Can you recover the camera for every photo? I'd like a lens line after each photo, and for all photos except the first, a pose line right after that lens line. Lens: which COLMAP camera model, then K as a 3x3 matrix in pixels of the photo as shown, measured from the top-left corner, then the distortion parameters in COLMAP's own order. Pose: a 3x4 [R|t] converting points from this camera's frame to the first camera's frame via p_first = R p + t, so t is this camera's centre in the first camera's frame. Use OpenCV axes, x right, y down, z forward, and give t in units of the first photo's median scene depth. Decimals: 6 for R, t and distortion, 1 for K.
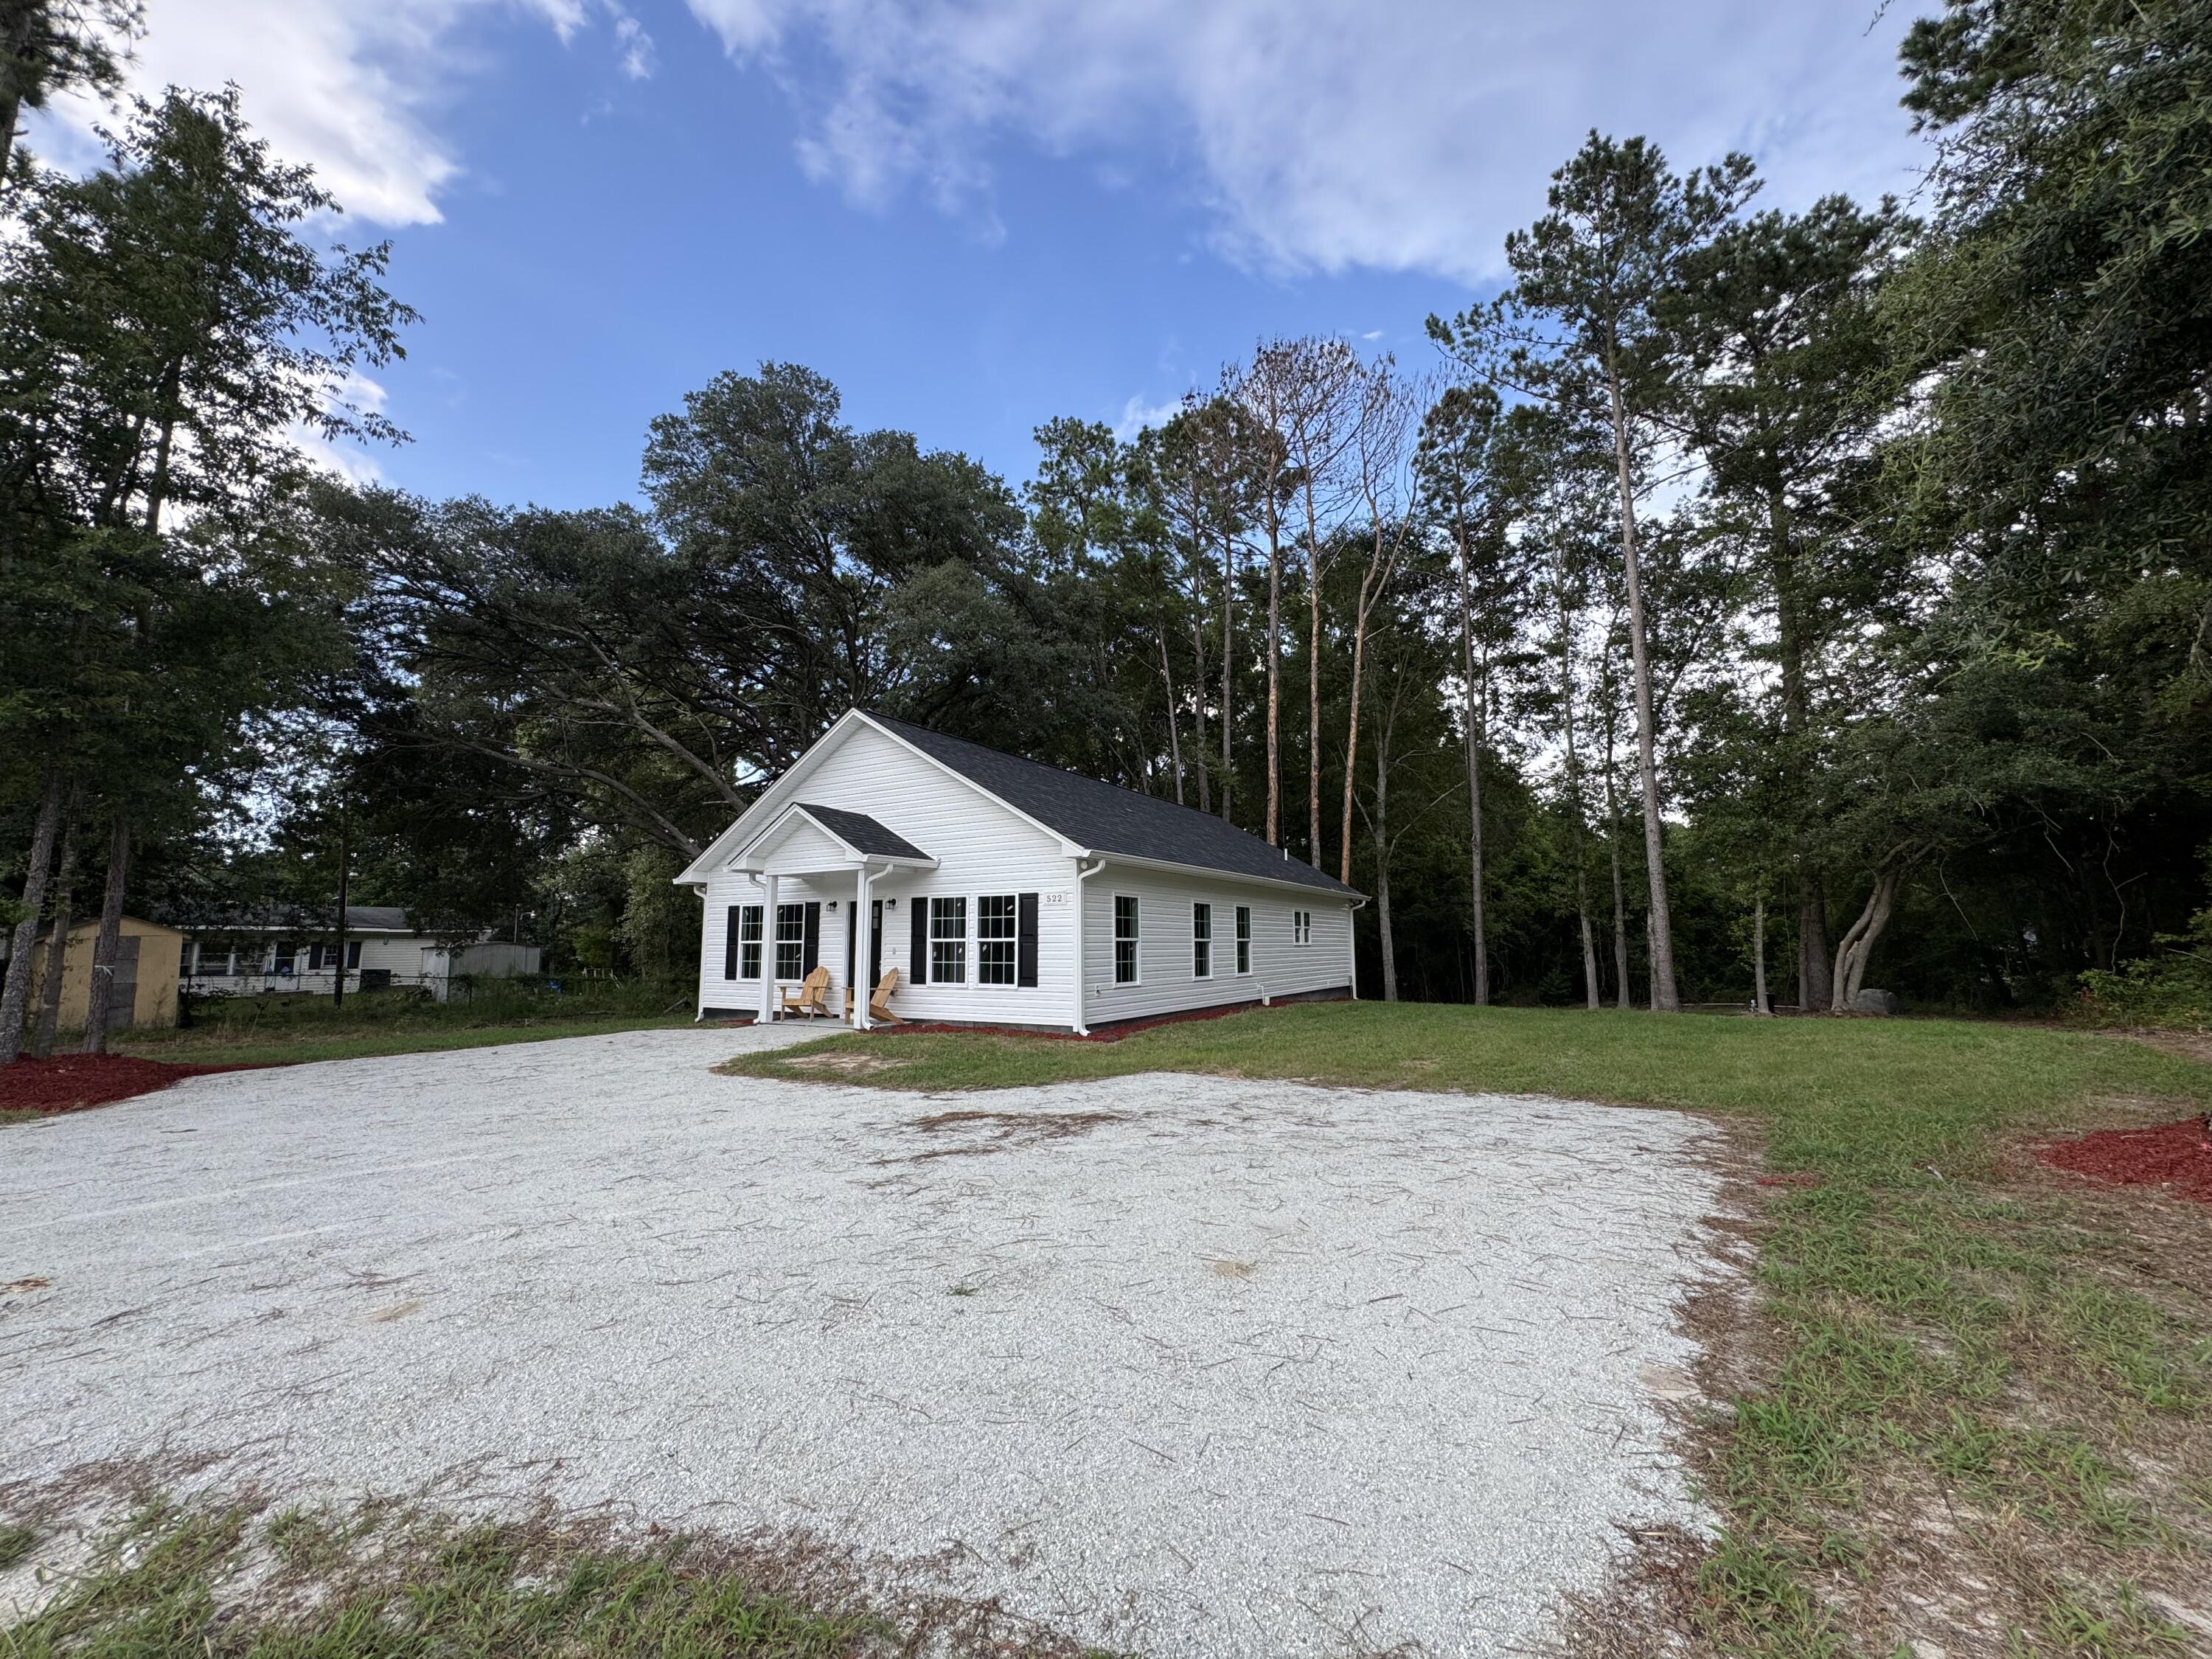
lens RADIAL K [[887.3, 0, 1103.6], [0, 887.3, 822.9], [0, 0, 1]] dist [-0.002719, 0.000006]
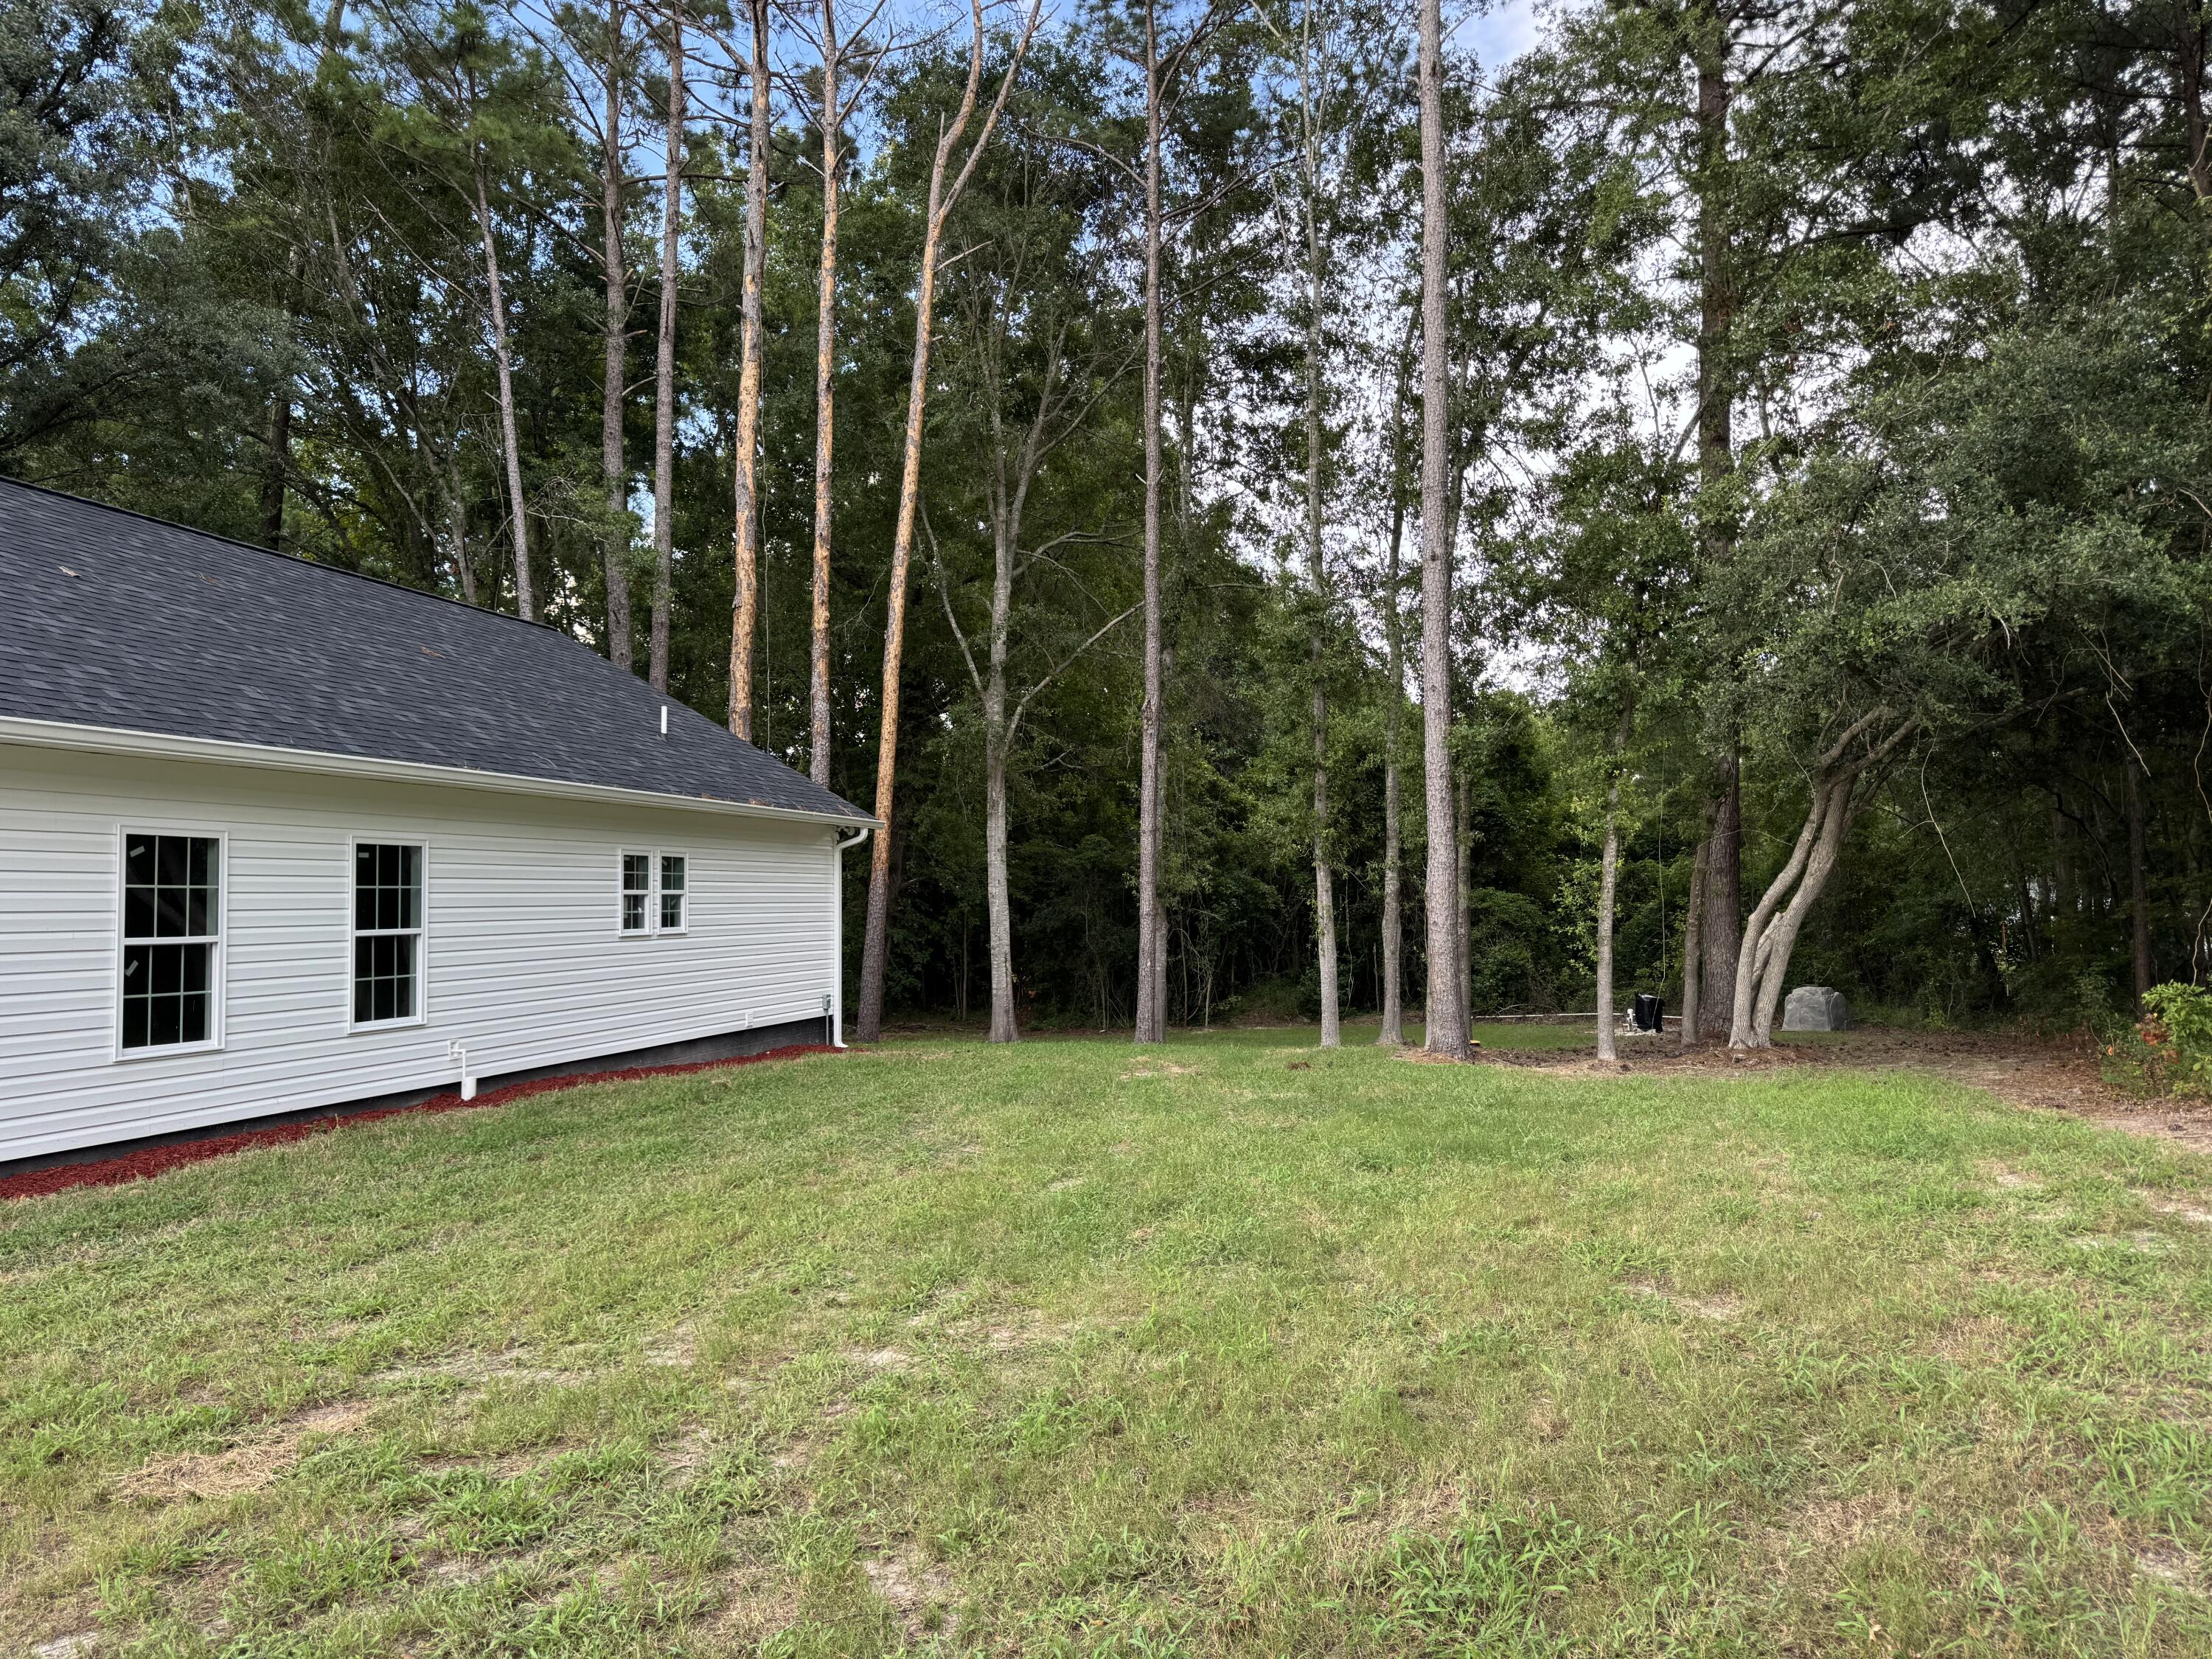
lens RADIAL K [[1571.4, 0, 1112.0], [0, 1571.4, 819.6], [0, 0, 1]] dist [0.115201, -0.185438]
pose [[0.959058, 0.006498, 0.283135, 0.224305], [-0.030199, 0.996383, 0.079424, 0.018626], [-0.281595, -0.084722, 0.955786, 0.235597]]
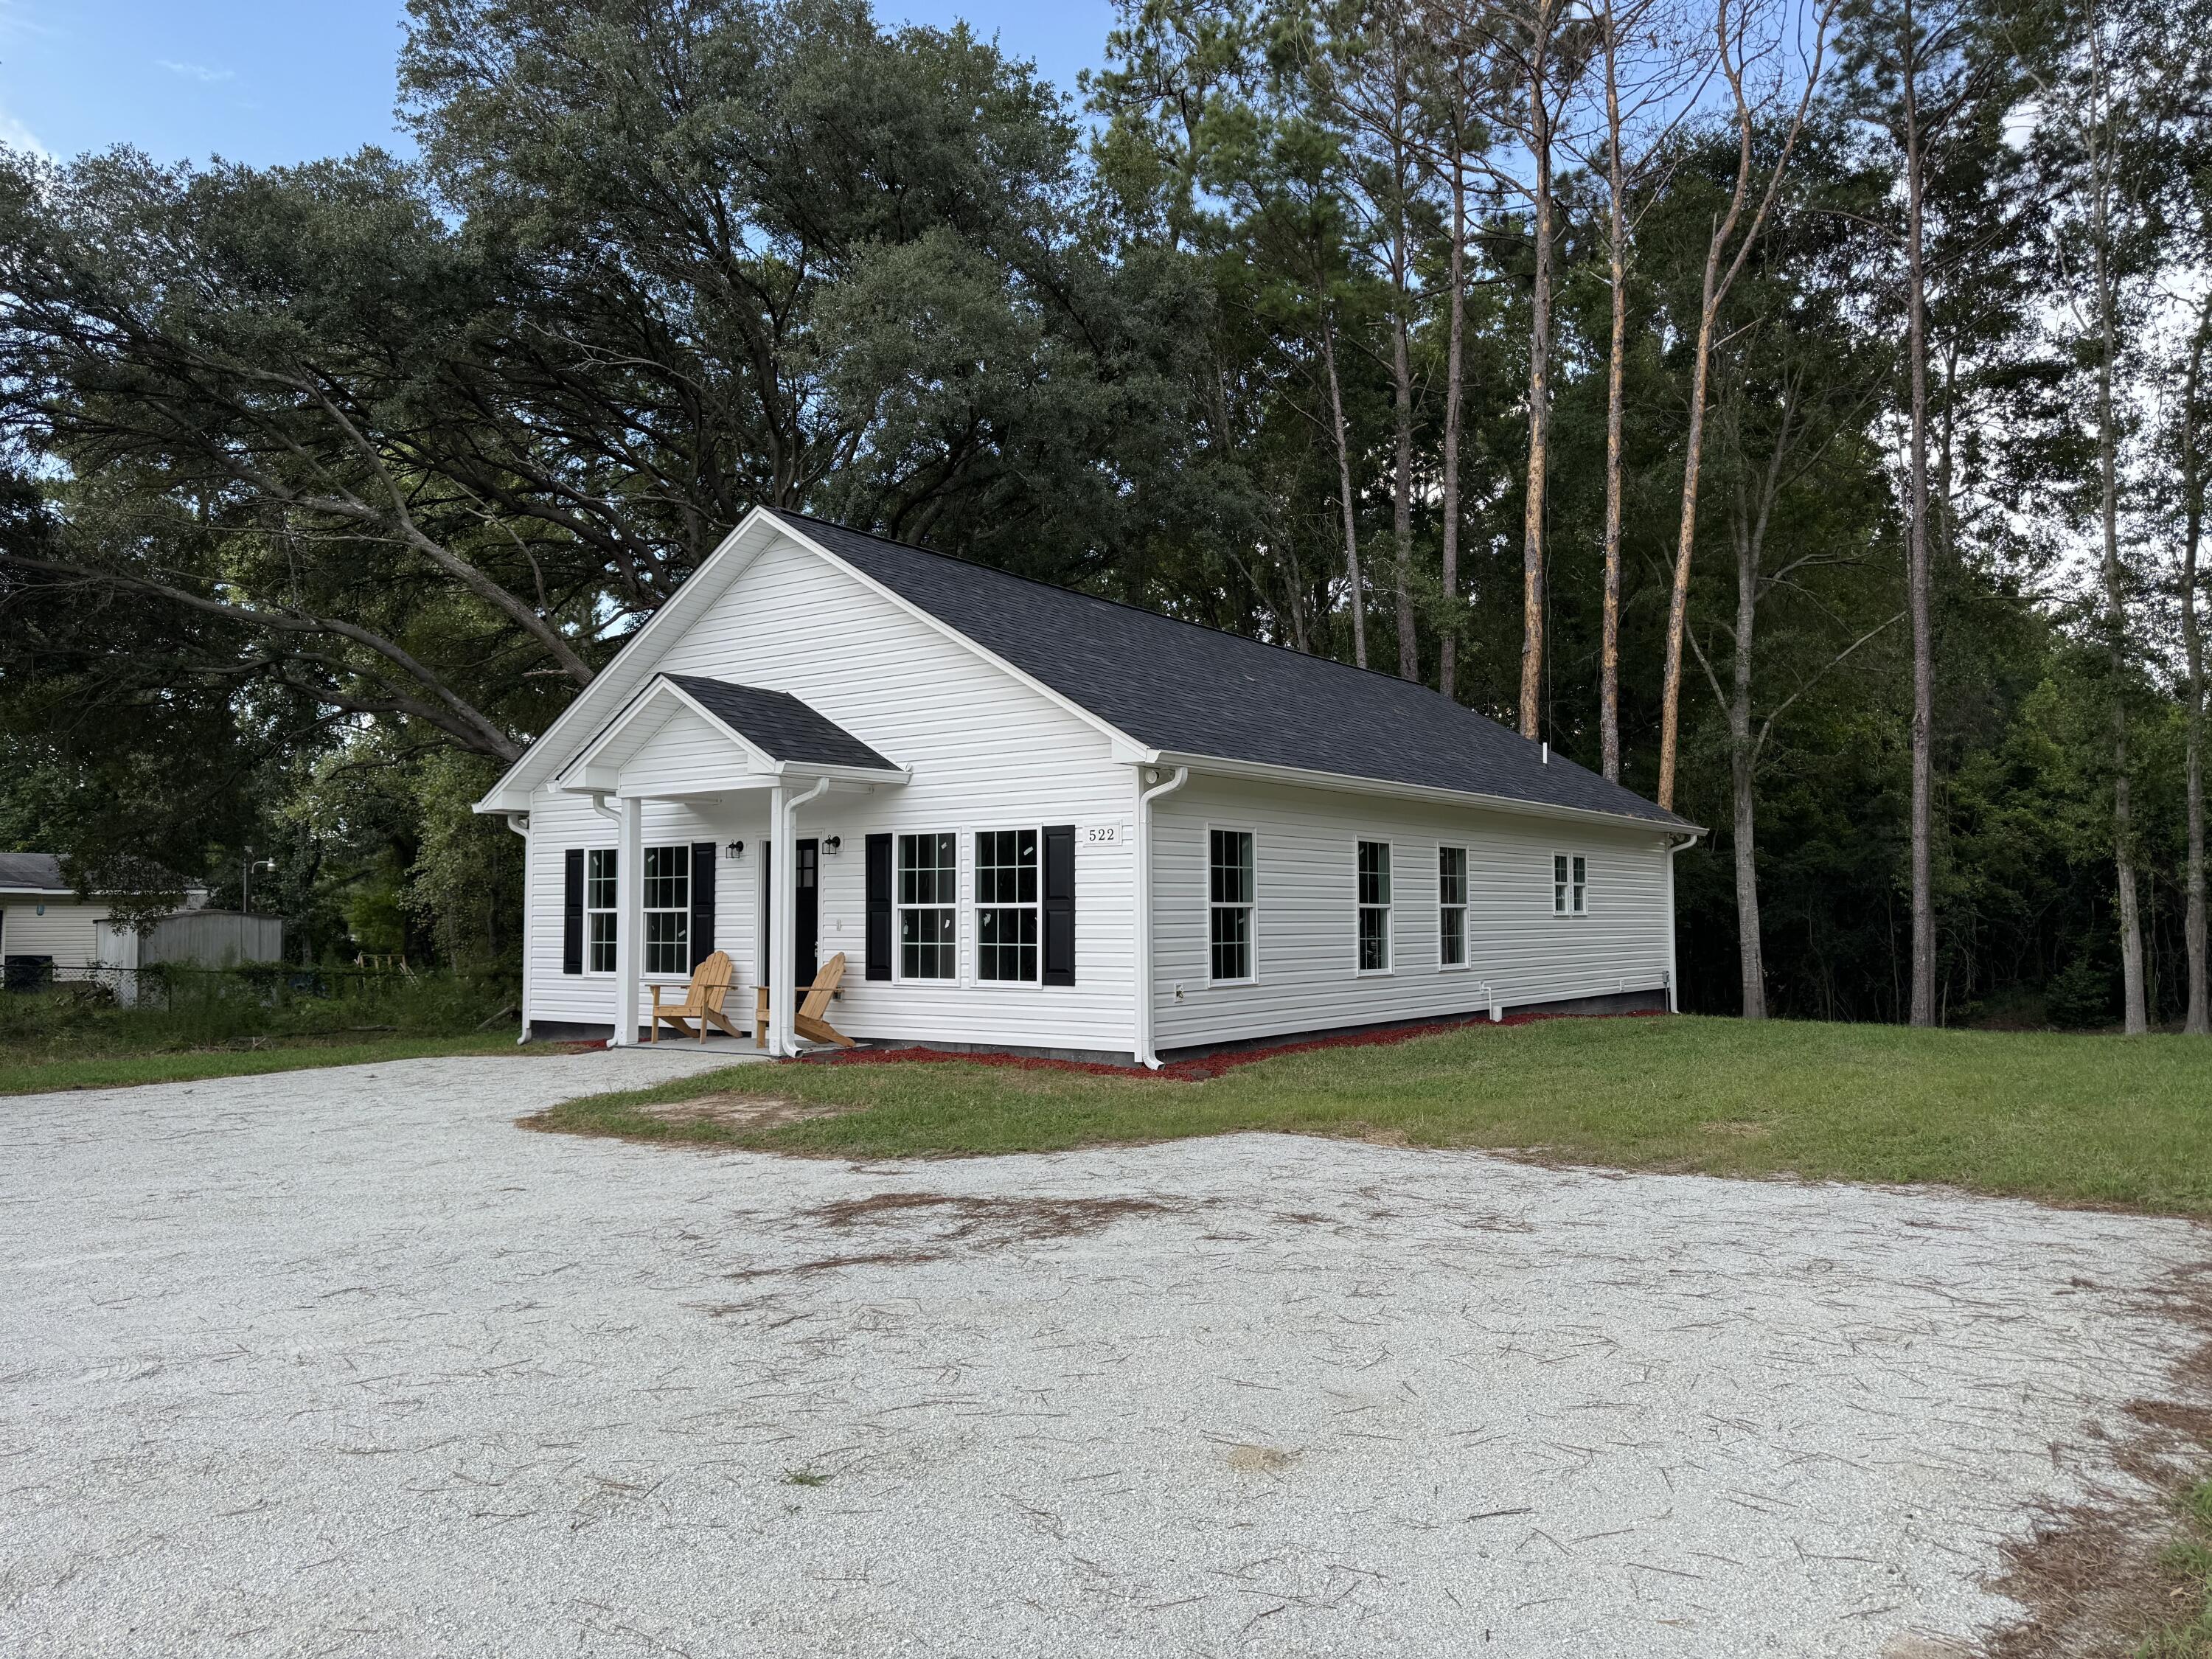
lens RADIAL K [[1564.8, 0, 1098.1], [0, 1564.8, 822.9], [0, 0, 1]] dist [0.075909, -0.095724]
pose [[0.995364, -0.005135, -0.096039, 0.024891], [0.012703, 0.996845, 0.078351, -0.001421], [0.095334, -0.079207, 0.992289, -0.006047]]
